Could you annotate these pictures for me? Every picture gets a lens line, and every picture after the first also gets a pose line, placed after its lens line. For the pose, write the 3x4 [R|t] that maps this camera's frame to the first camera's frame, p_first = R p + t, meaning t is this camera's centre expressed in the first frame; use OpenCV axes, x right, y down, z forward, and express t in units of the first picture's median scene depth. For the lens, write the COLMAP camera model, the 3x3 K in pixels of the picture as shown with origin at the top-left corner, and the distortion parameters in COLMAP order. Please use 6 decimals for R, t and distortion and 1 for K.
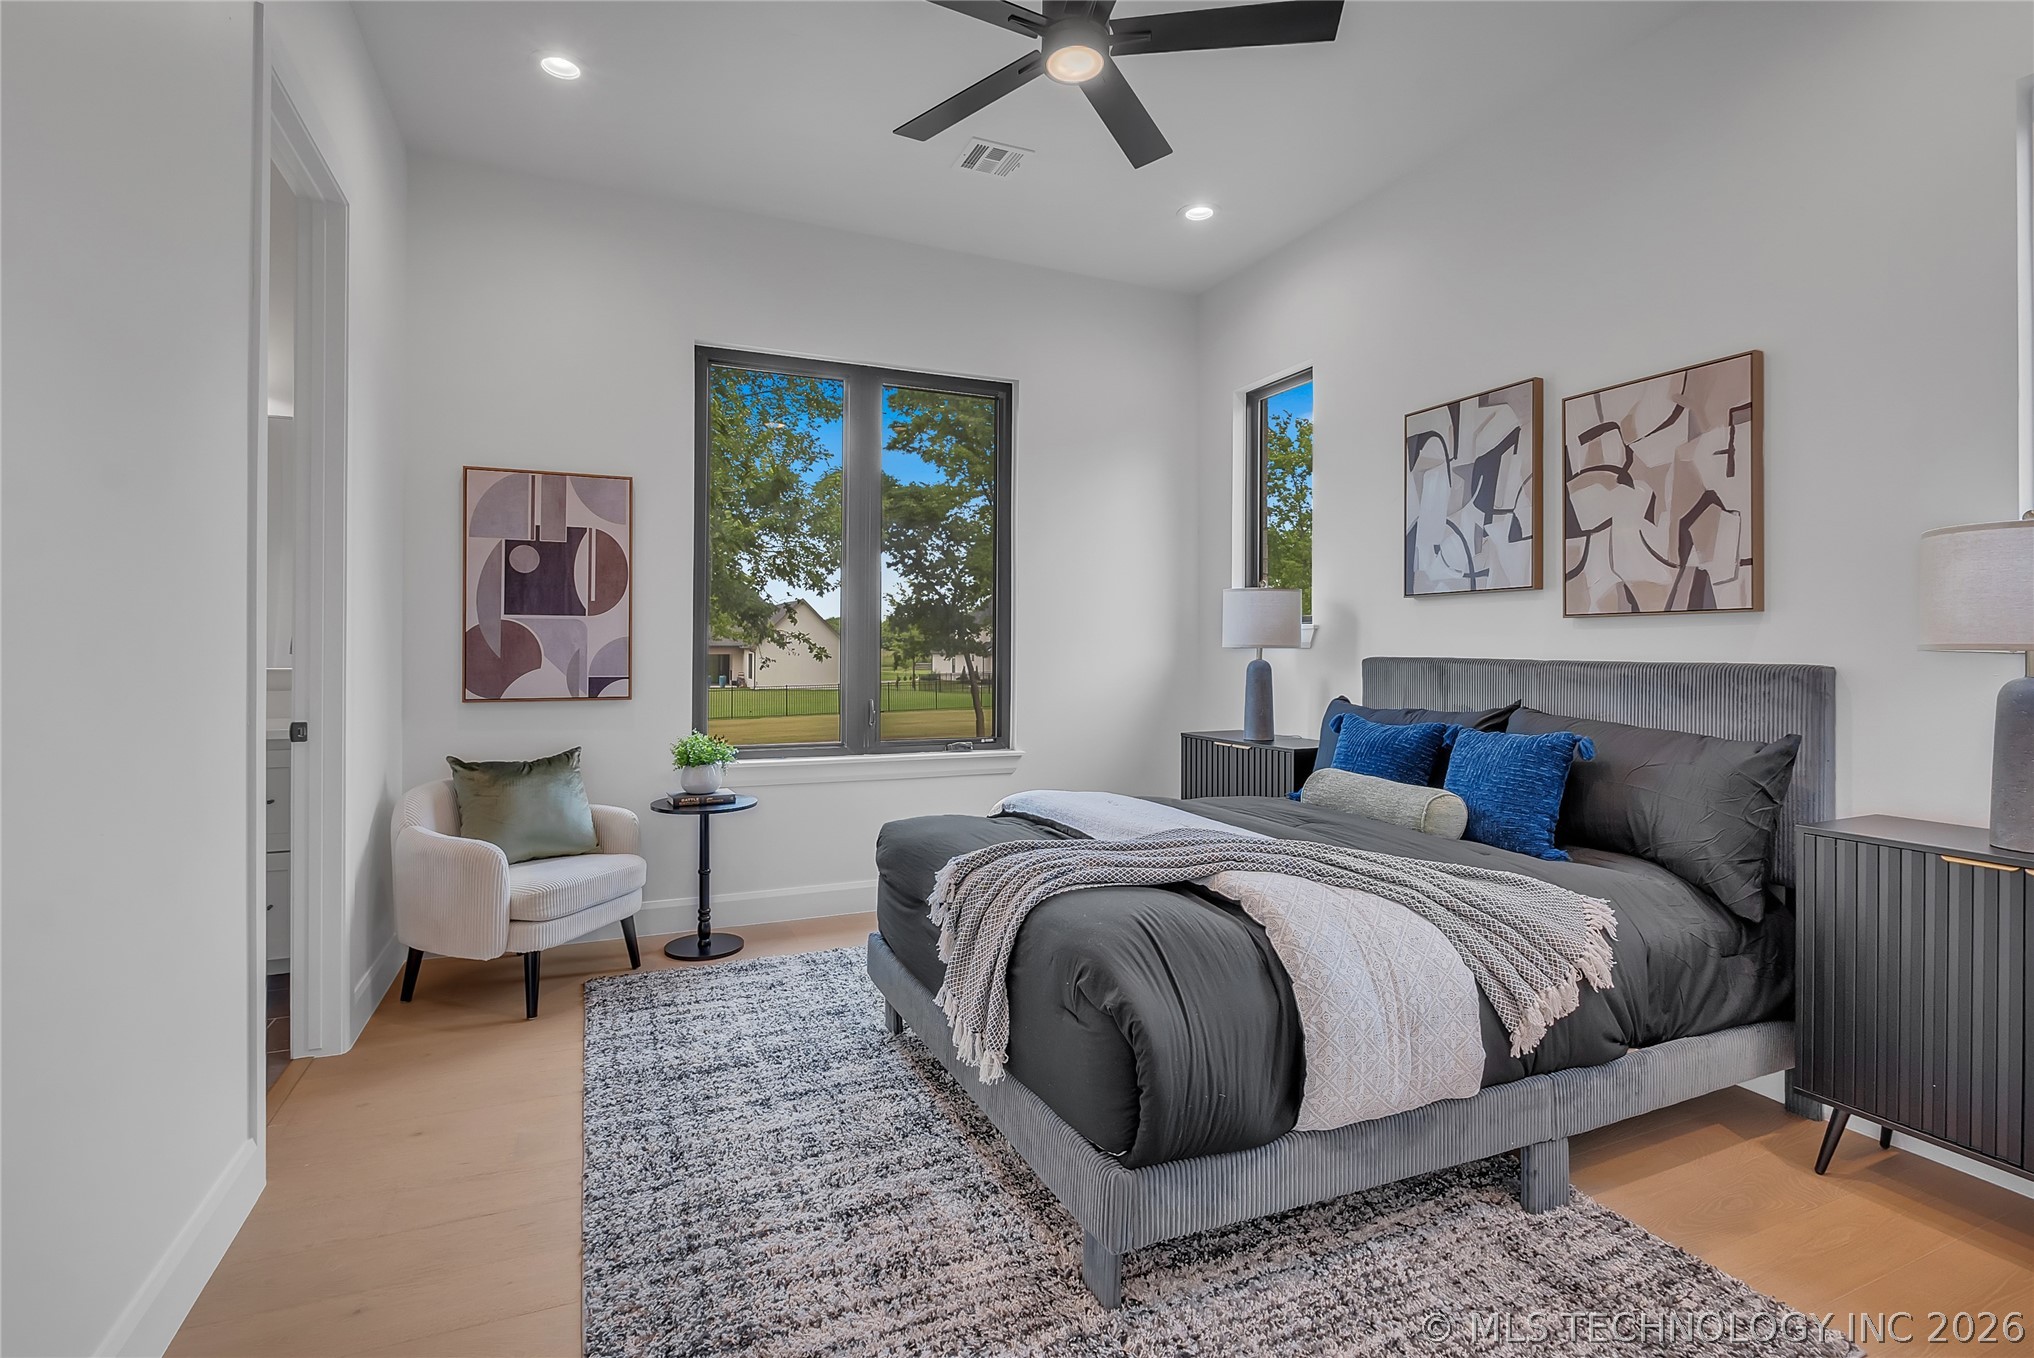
lens RADIAL K [[943.9, 0, 1038.7], [0, 943.9, 661.8], [0, 0, 1]] dist [-0.006167, -0.000484]
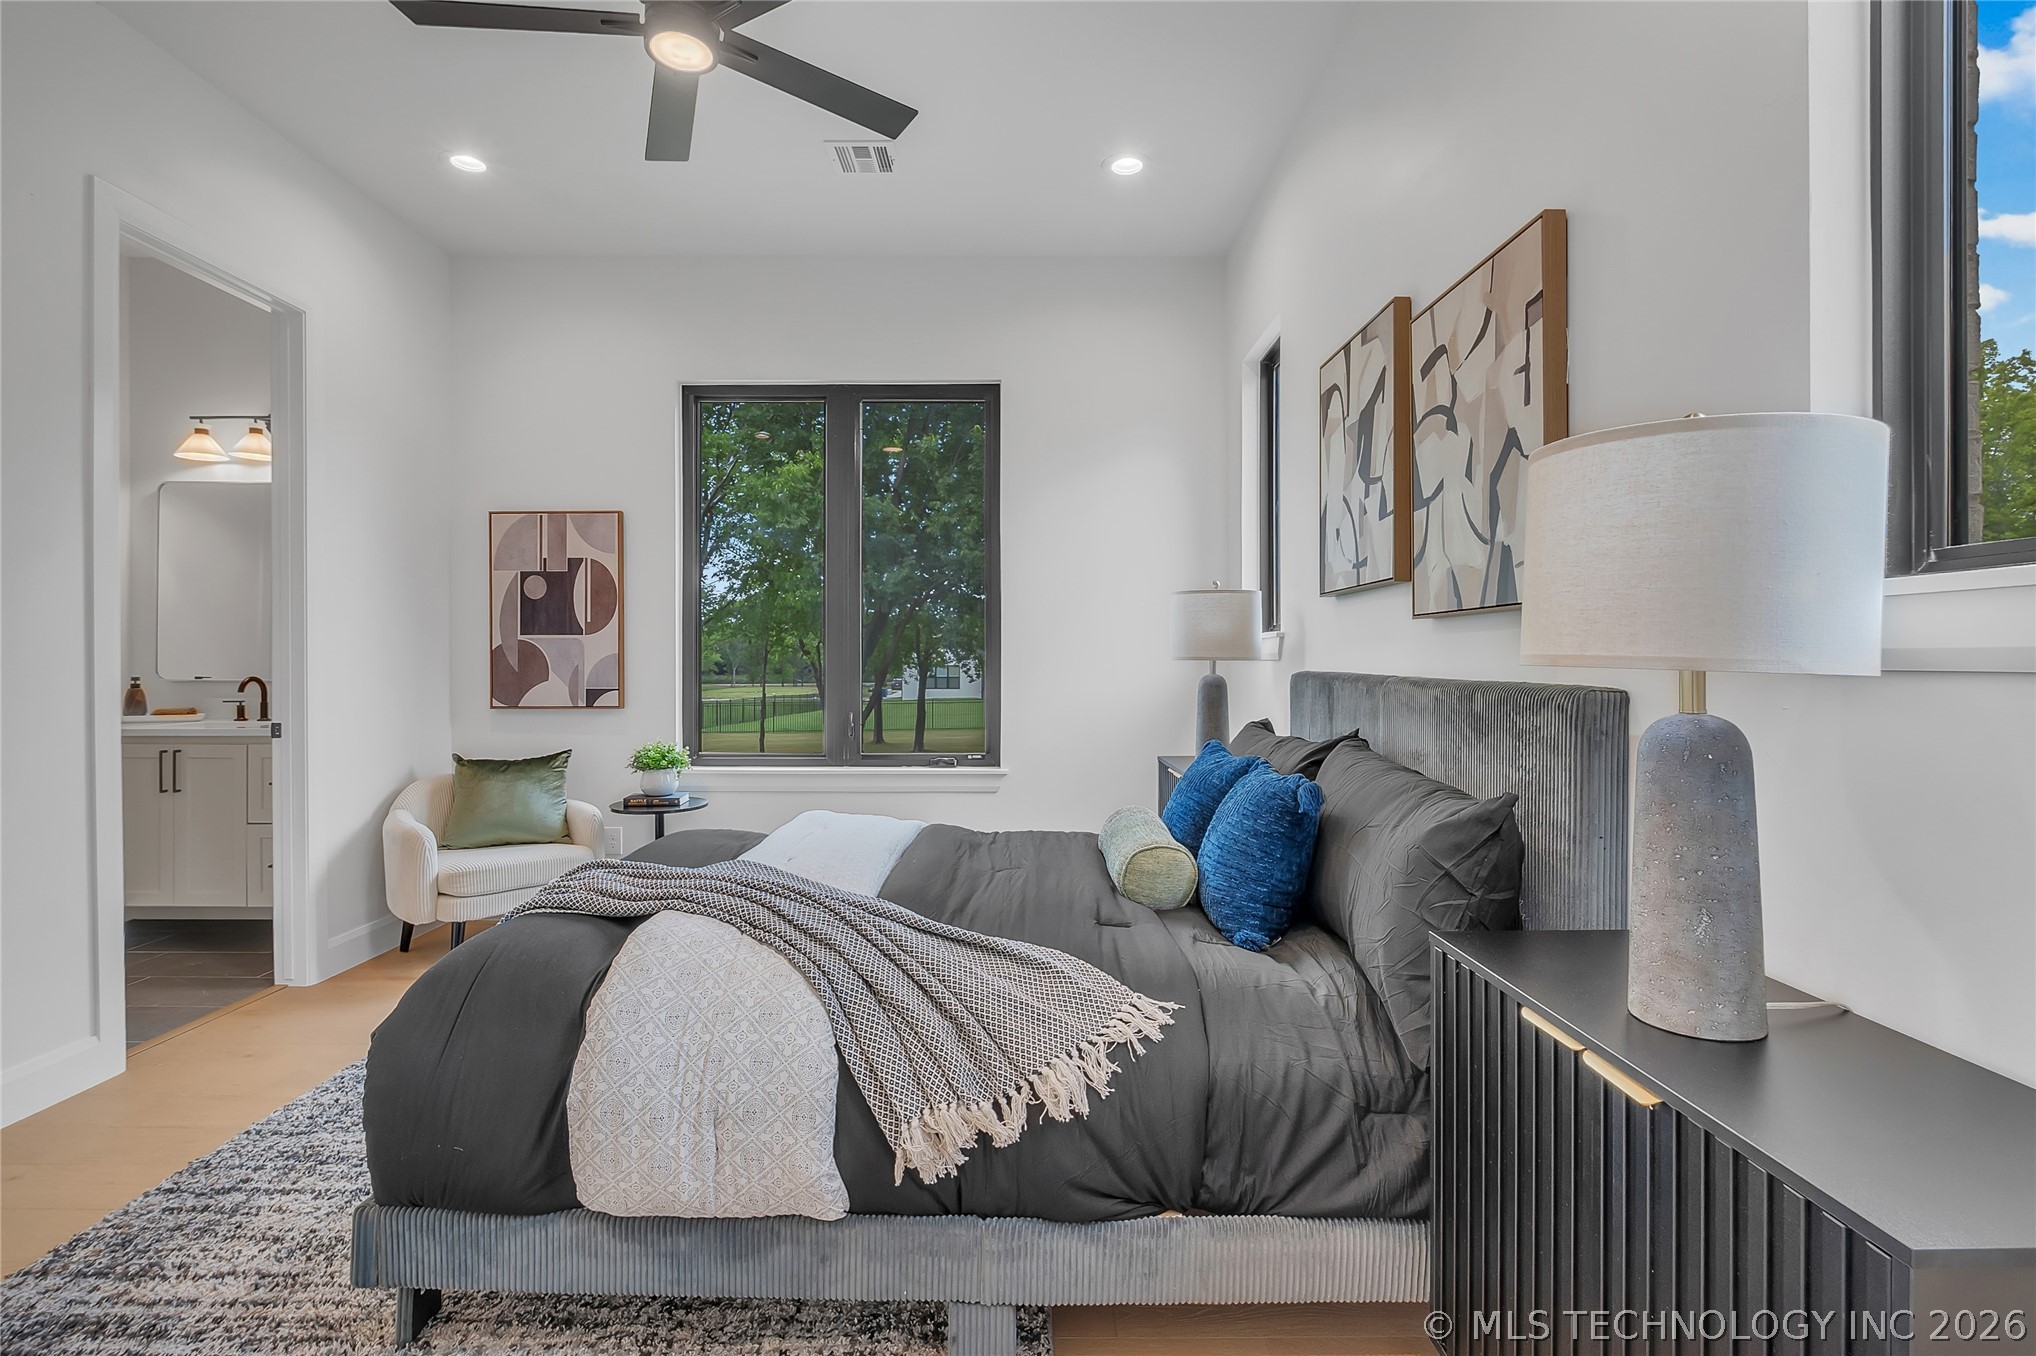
lens RADIAL K [[944.8, 0, 1025.7], [0, 944.8, 677.6], [0, 0, 1]] dist [-0.006167, -0.000484]
pose [[0.916577, 0.003444, -0.399844, 0.491442], [-0.002019, 0.999990, 0.003985, -0.002886], [0.399854, -0.002845, 0.916574, 0.173356]]
